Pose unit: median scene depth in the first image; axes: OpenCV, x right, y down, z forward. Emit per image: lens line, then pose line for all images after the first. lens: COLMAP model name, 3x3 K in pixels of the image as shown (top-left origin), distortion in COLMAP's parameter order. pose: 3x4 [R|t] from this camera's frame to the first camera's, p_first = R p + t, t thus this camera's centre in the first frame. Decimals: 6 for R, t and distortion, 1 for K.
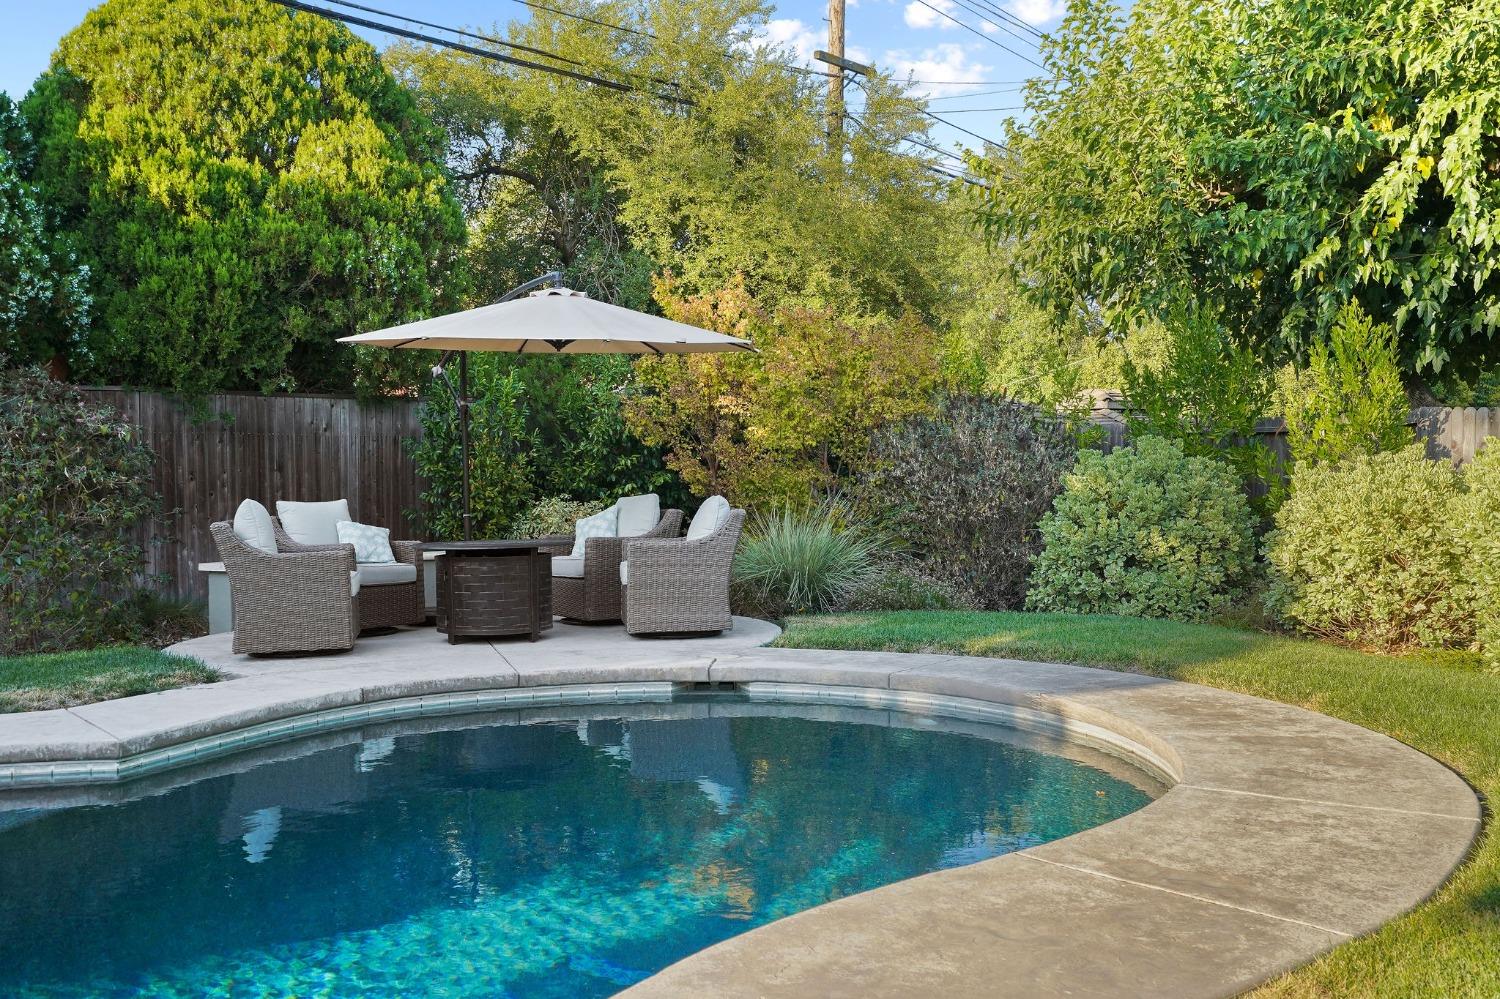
lens RADIAL K [[1452.9, 0, 749.6], [0, 1452.9, 521.2], [0, 0, 1]] dist [0.064044, 0.010815]
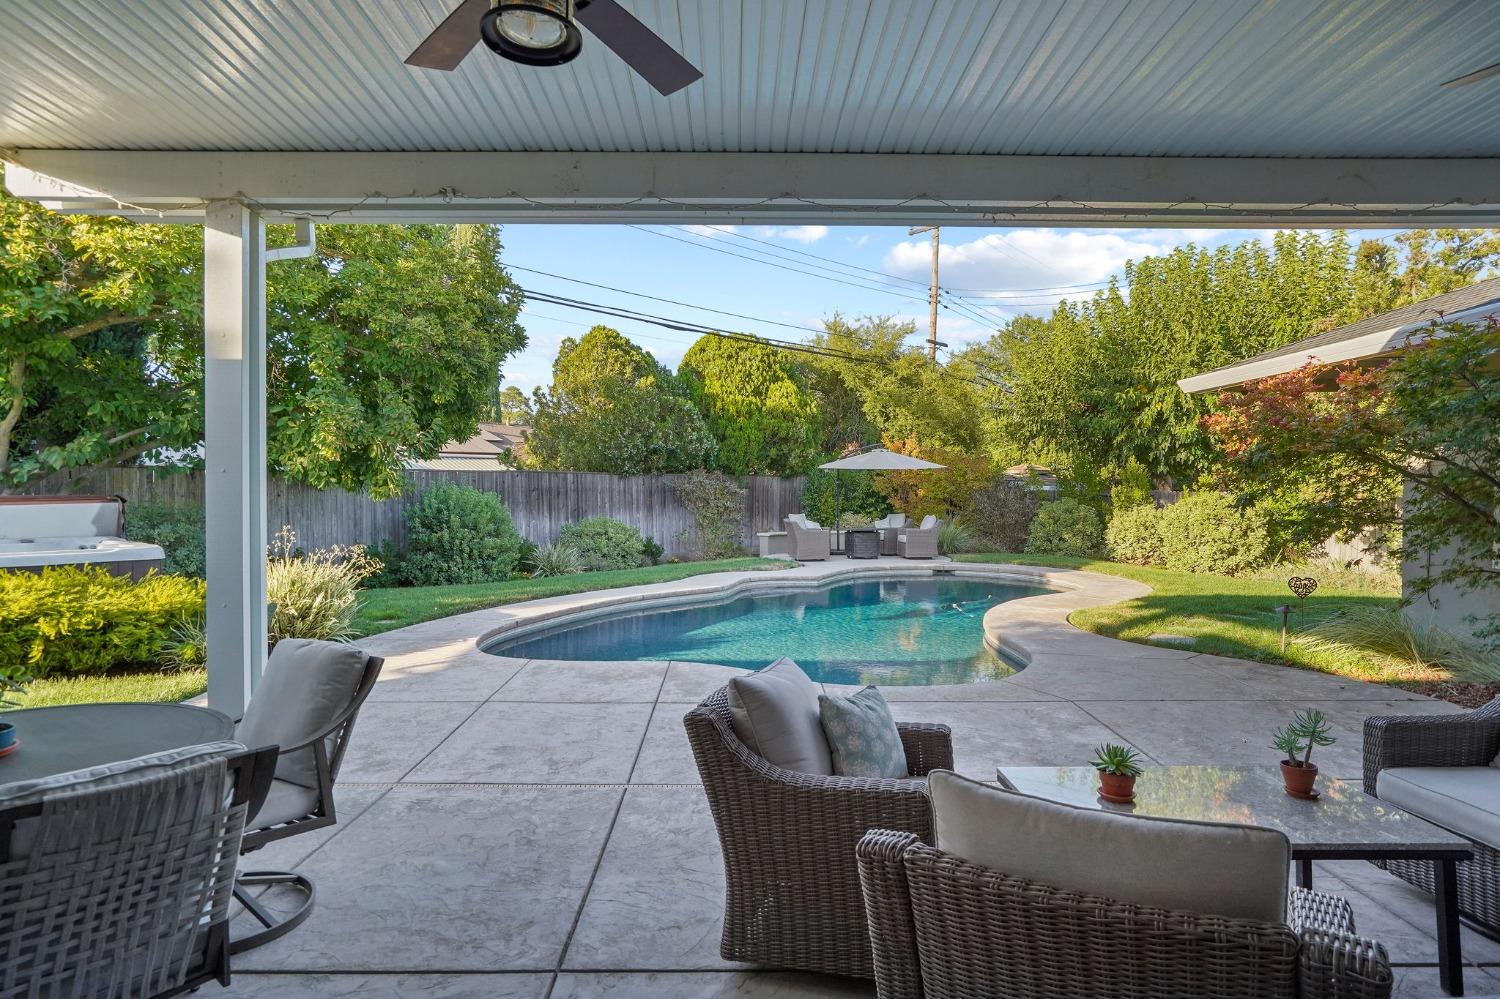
lens RADIAL K [[807.9, 0, 755.2], [0, 807.9, 496.5], [0, 0, 1]] dist [-0.027304, 0.000187]
pose [[0.997801, 0.018291, -0.063703, -0.237990], [-0.019876, 0.999506, -0.024340, -0.006243], [0.063226, 0.025553, 0.997672, -0.636699]]
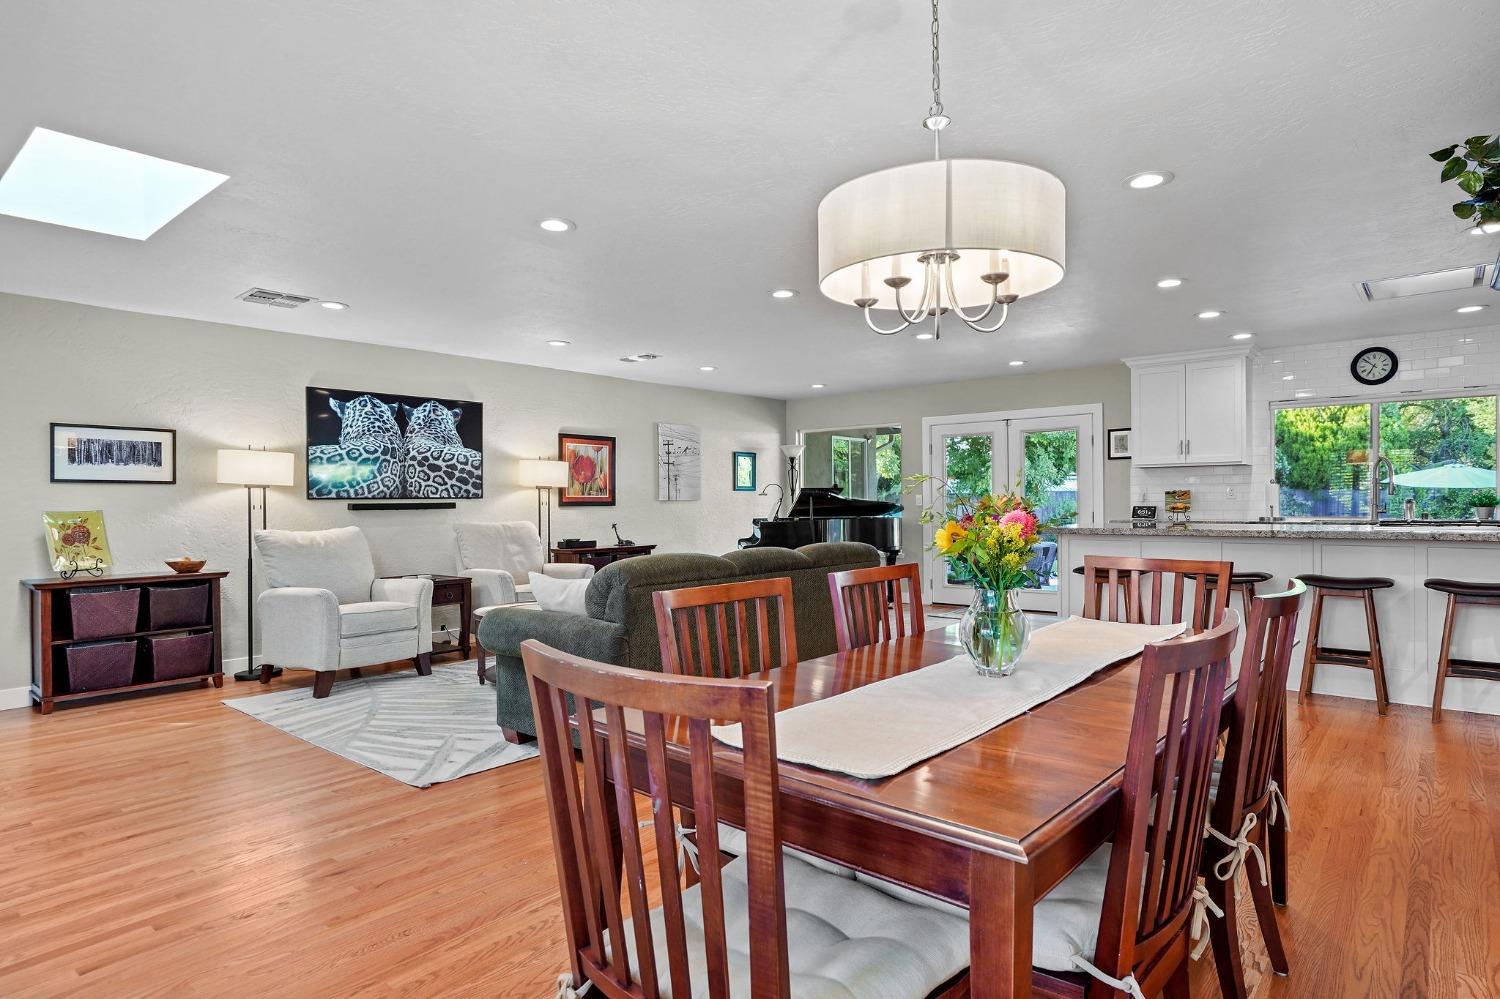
lens RADIAL K [[827.9, 0, 749.0], [0, 827.9, 509.0], [0, 0, 1]] dist [-0.048930, 0.040844]
pose [[0.701386, 0.011705, -0.712685, 0.071911], [-0.028068, 0.999543, -0.011207, 0.018544], [0.712228, 0.027864, 0.701395, -1.351980]]
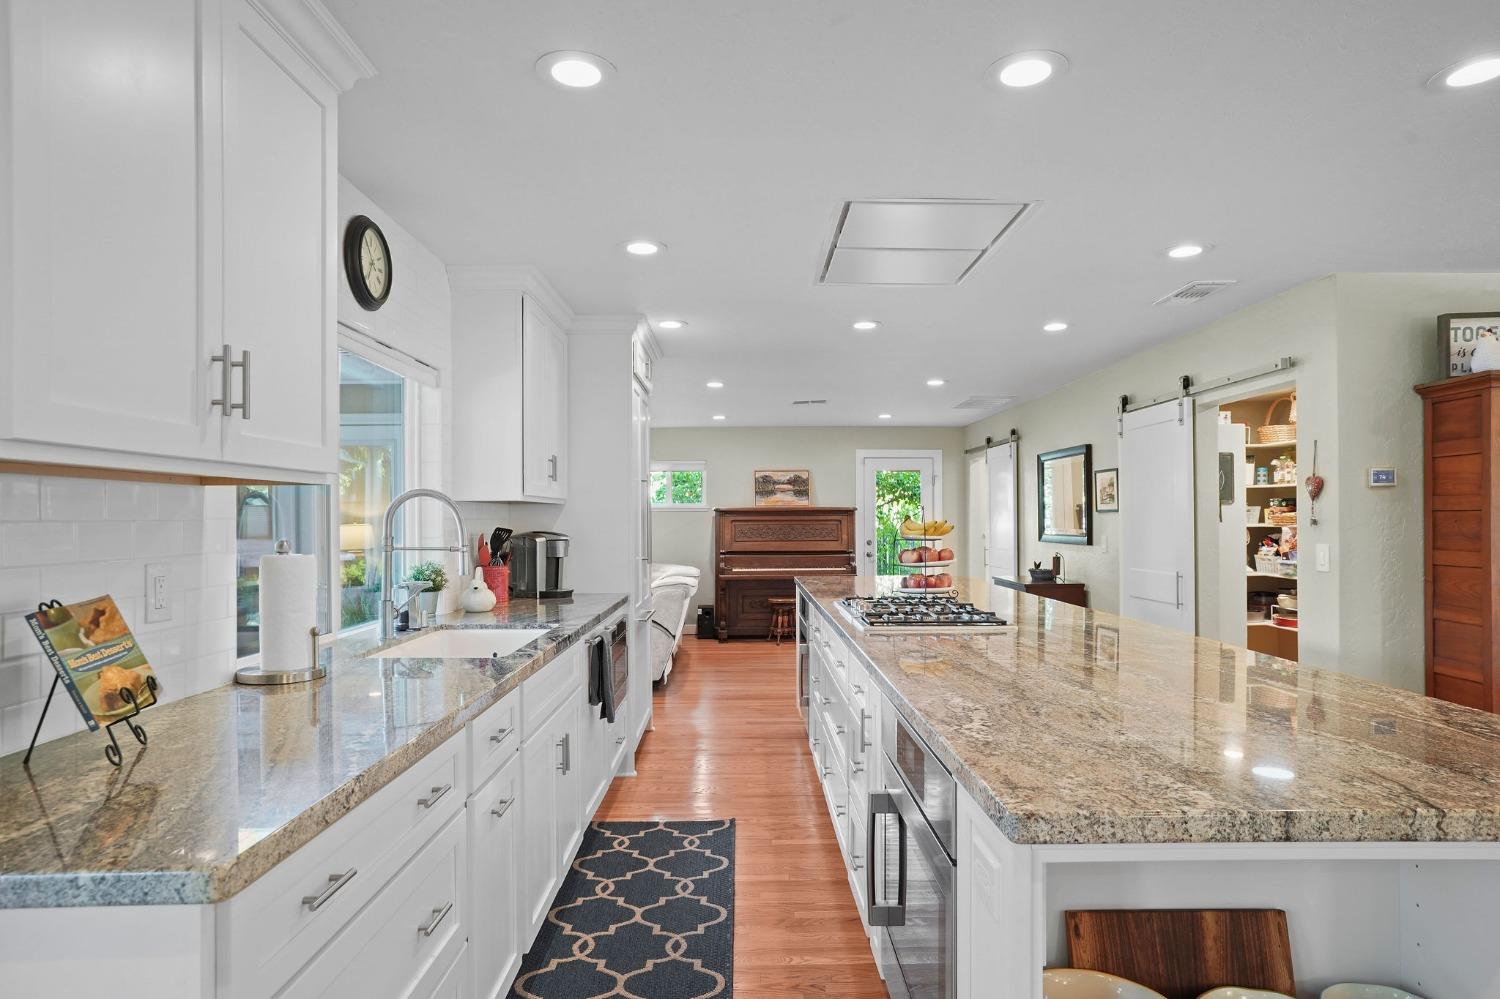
lens RADIAL K [[869.3, 0, 754.9], [0, 869.3, 522.1], [0, 0, 1]] dist [0.000164, 0.000638]
pose [[0.066068, 0.006825, 0.997792, -0.251568], [0.046046, 0.998890, -0.009881, -0.016369], [-0.996752, 0.046597, 0.065681, -0.795061]]
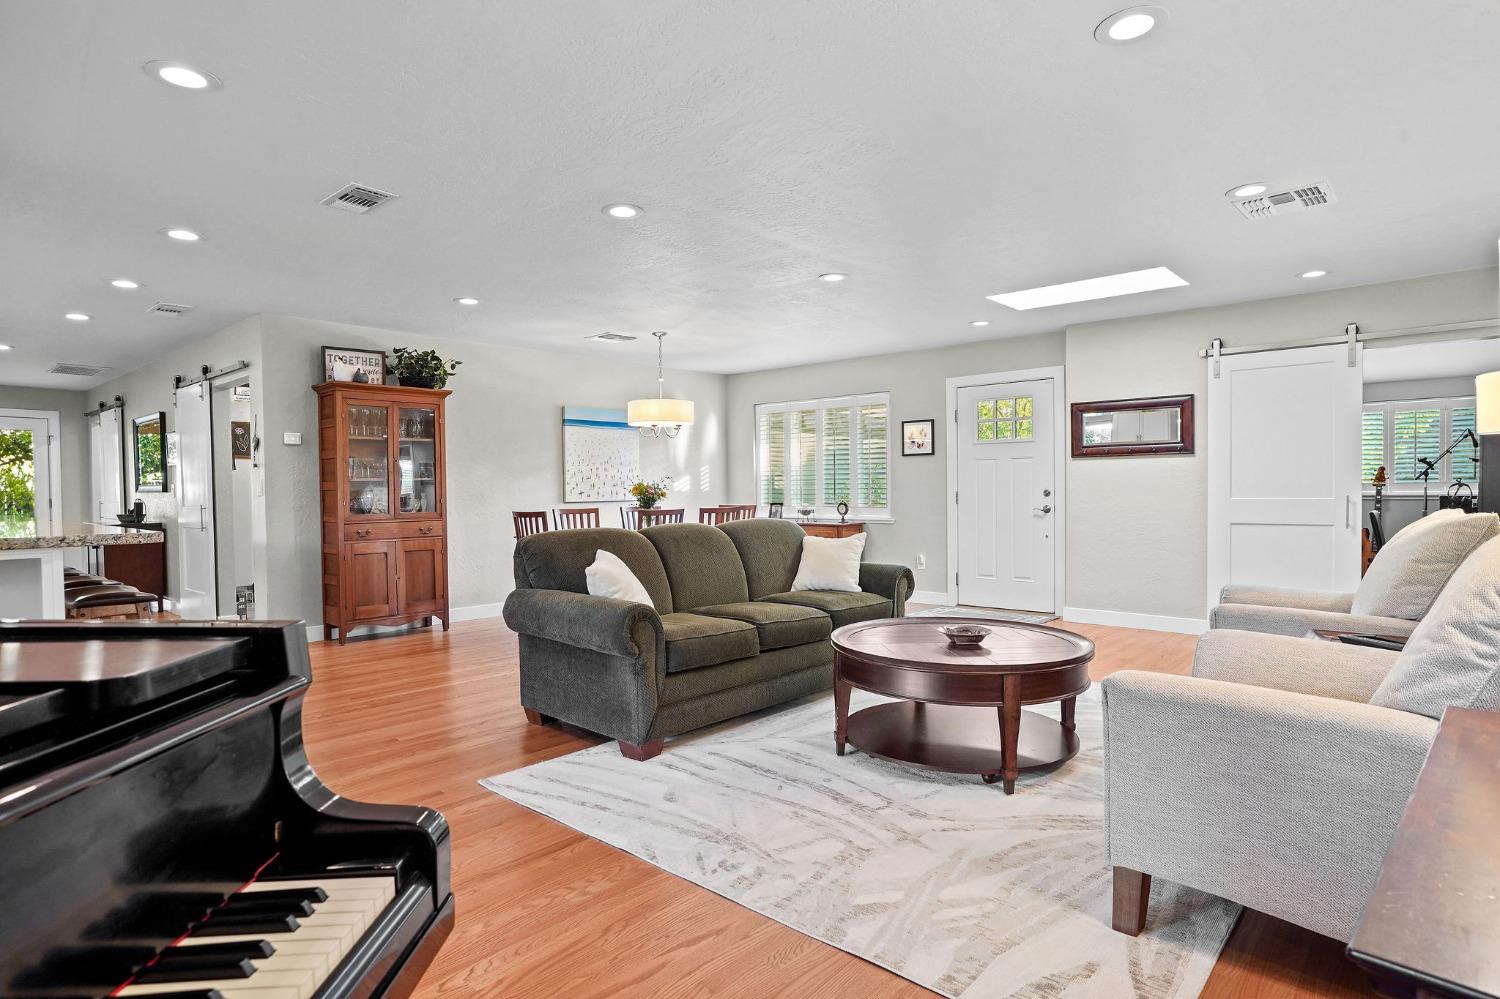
lens RADIAL K [[827.9, 0, 749.0], [0, 827.9, 509.0], [0, 0, 1]] dist [-0.048930, 0.040844]
pose [[-0.682221, 0.001135, 0.731145, -0.478102], [0.048564, 0.997861, 0.043765, 0.009588], [-0.729531, 0.065364, -0.680817, -0.864175]]
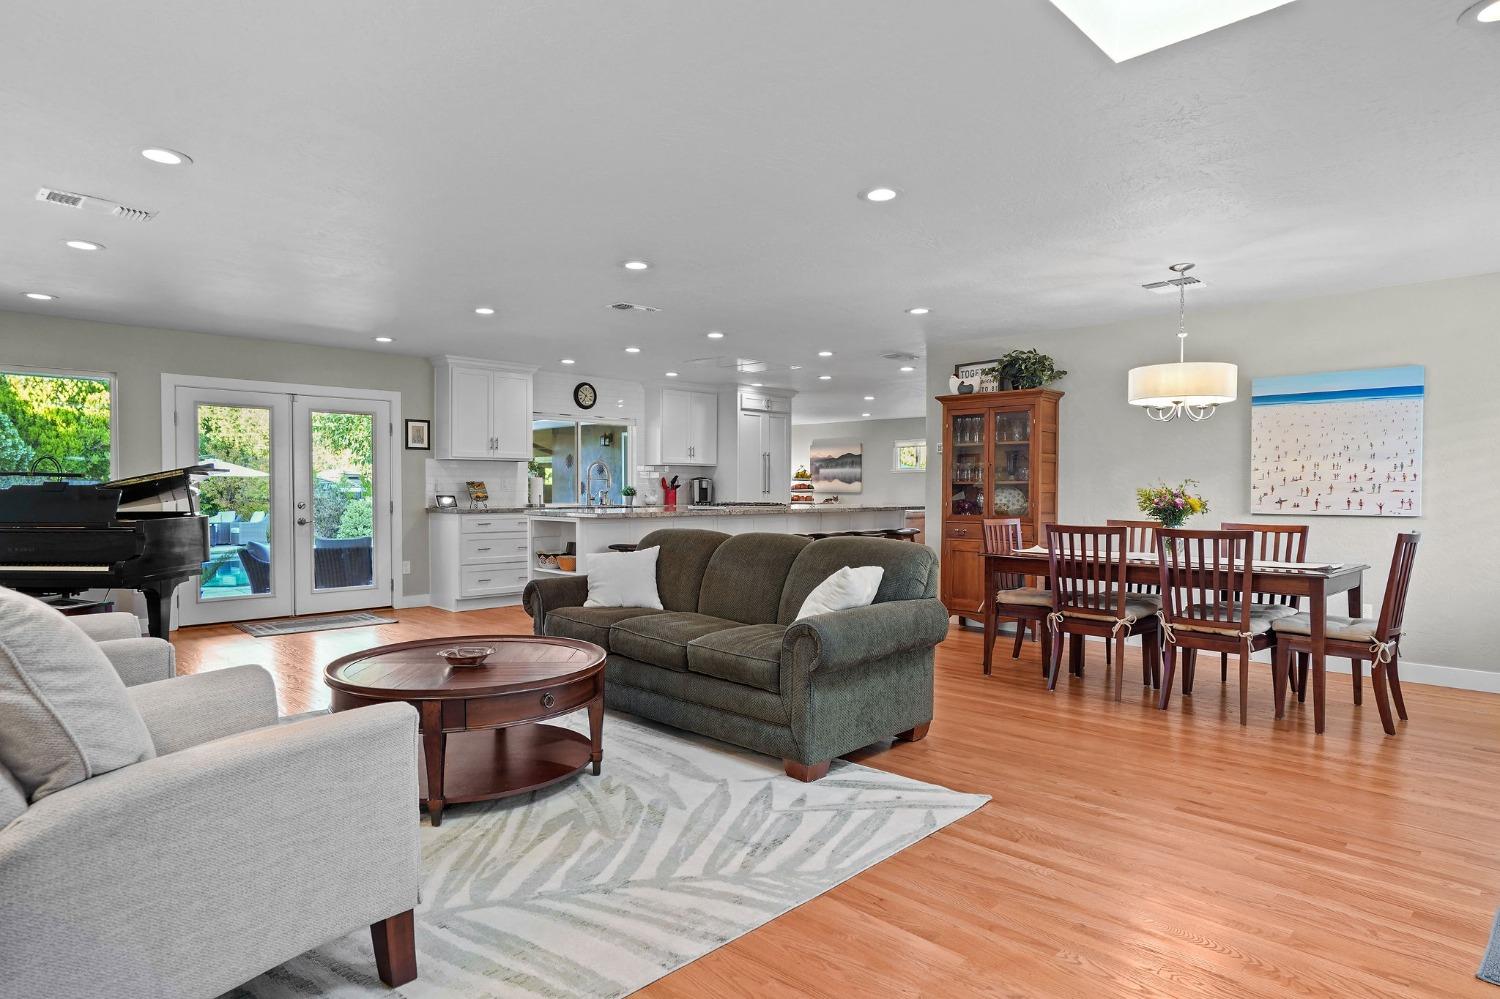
lens RADIAL K [[861.2, 0, 748.8], [0, 861.2, 506.2], [0, 0, 1]] dist [-0.038980, 0.036867]
pose [[0.761007, -0.000487, 0.648743, -0.431135], [0.015651, 0.999722, -0.017609, 0.025781], [-0.648555, 0.023554, 0.760803, -1.388552]]
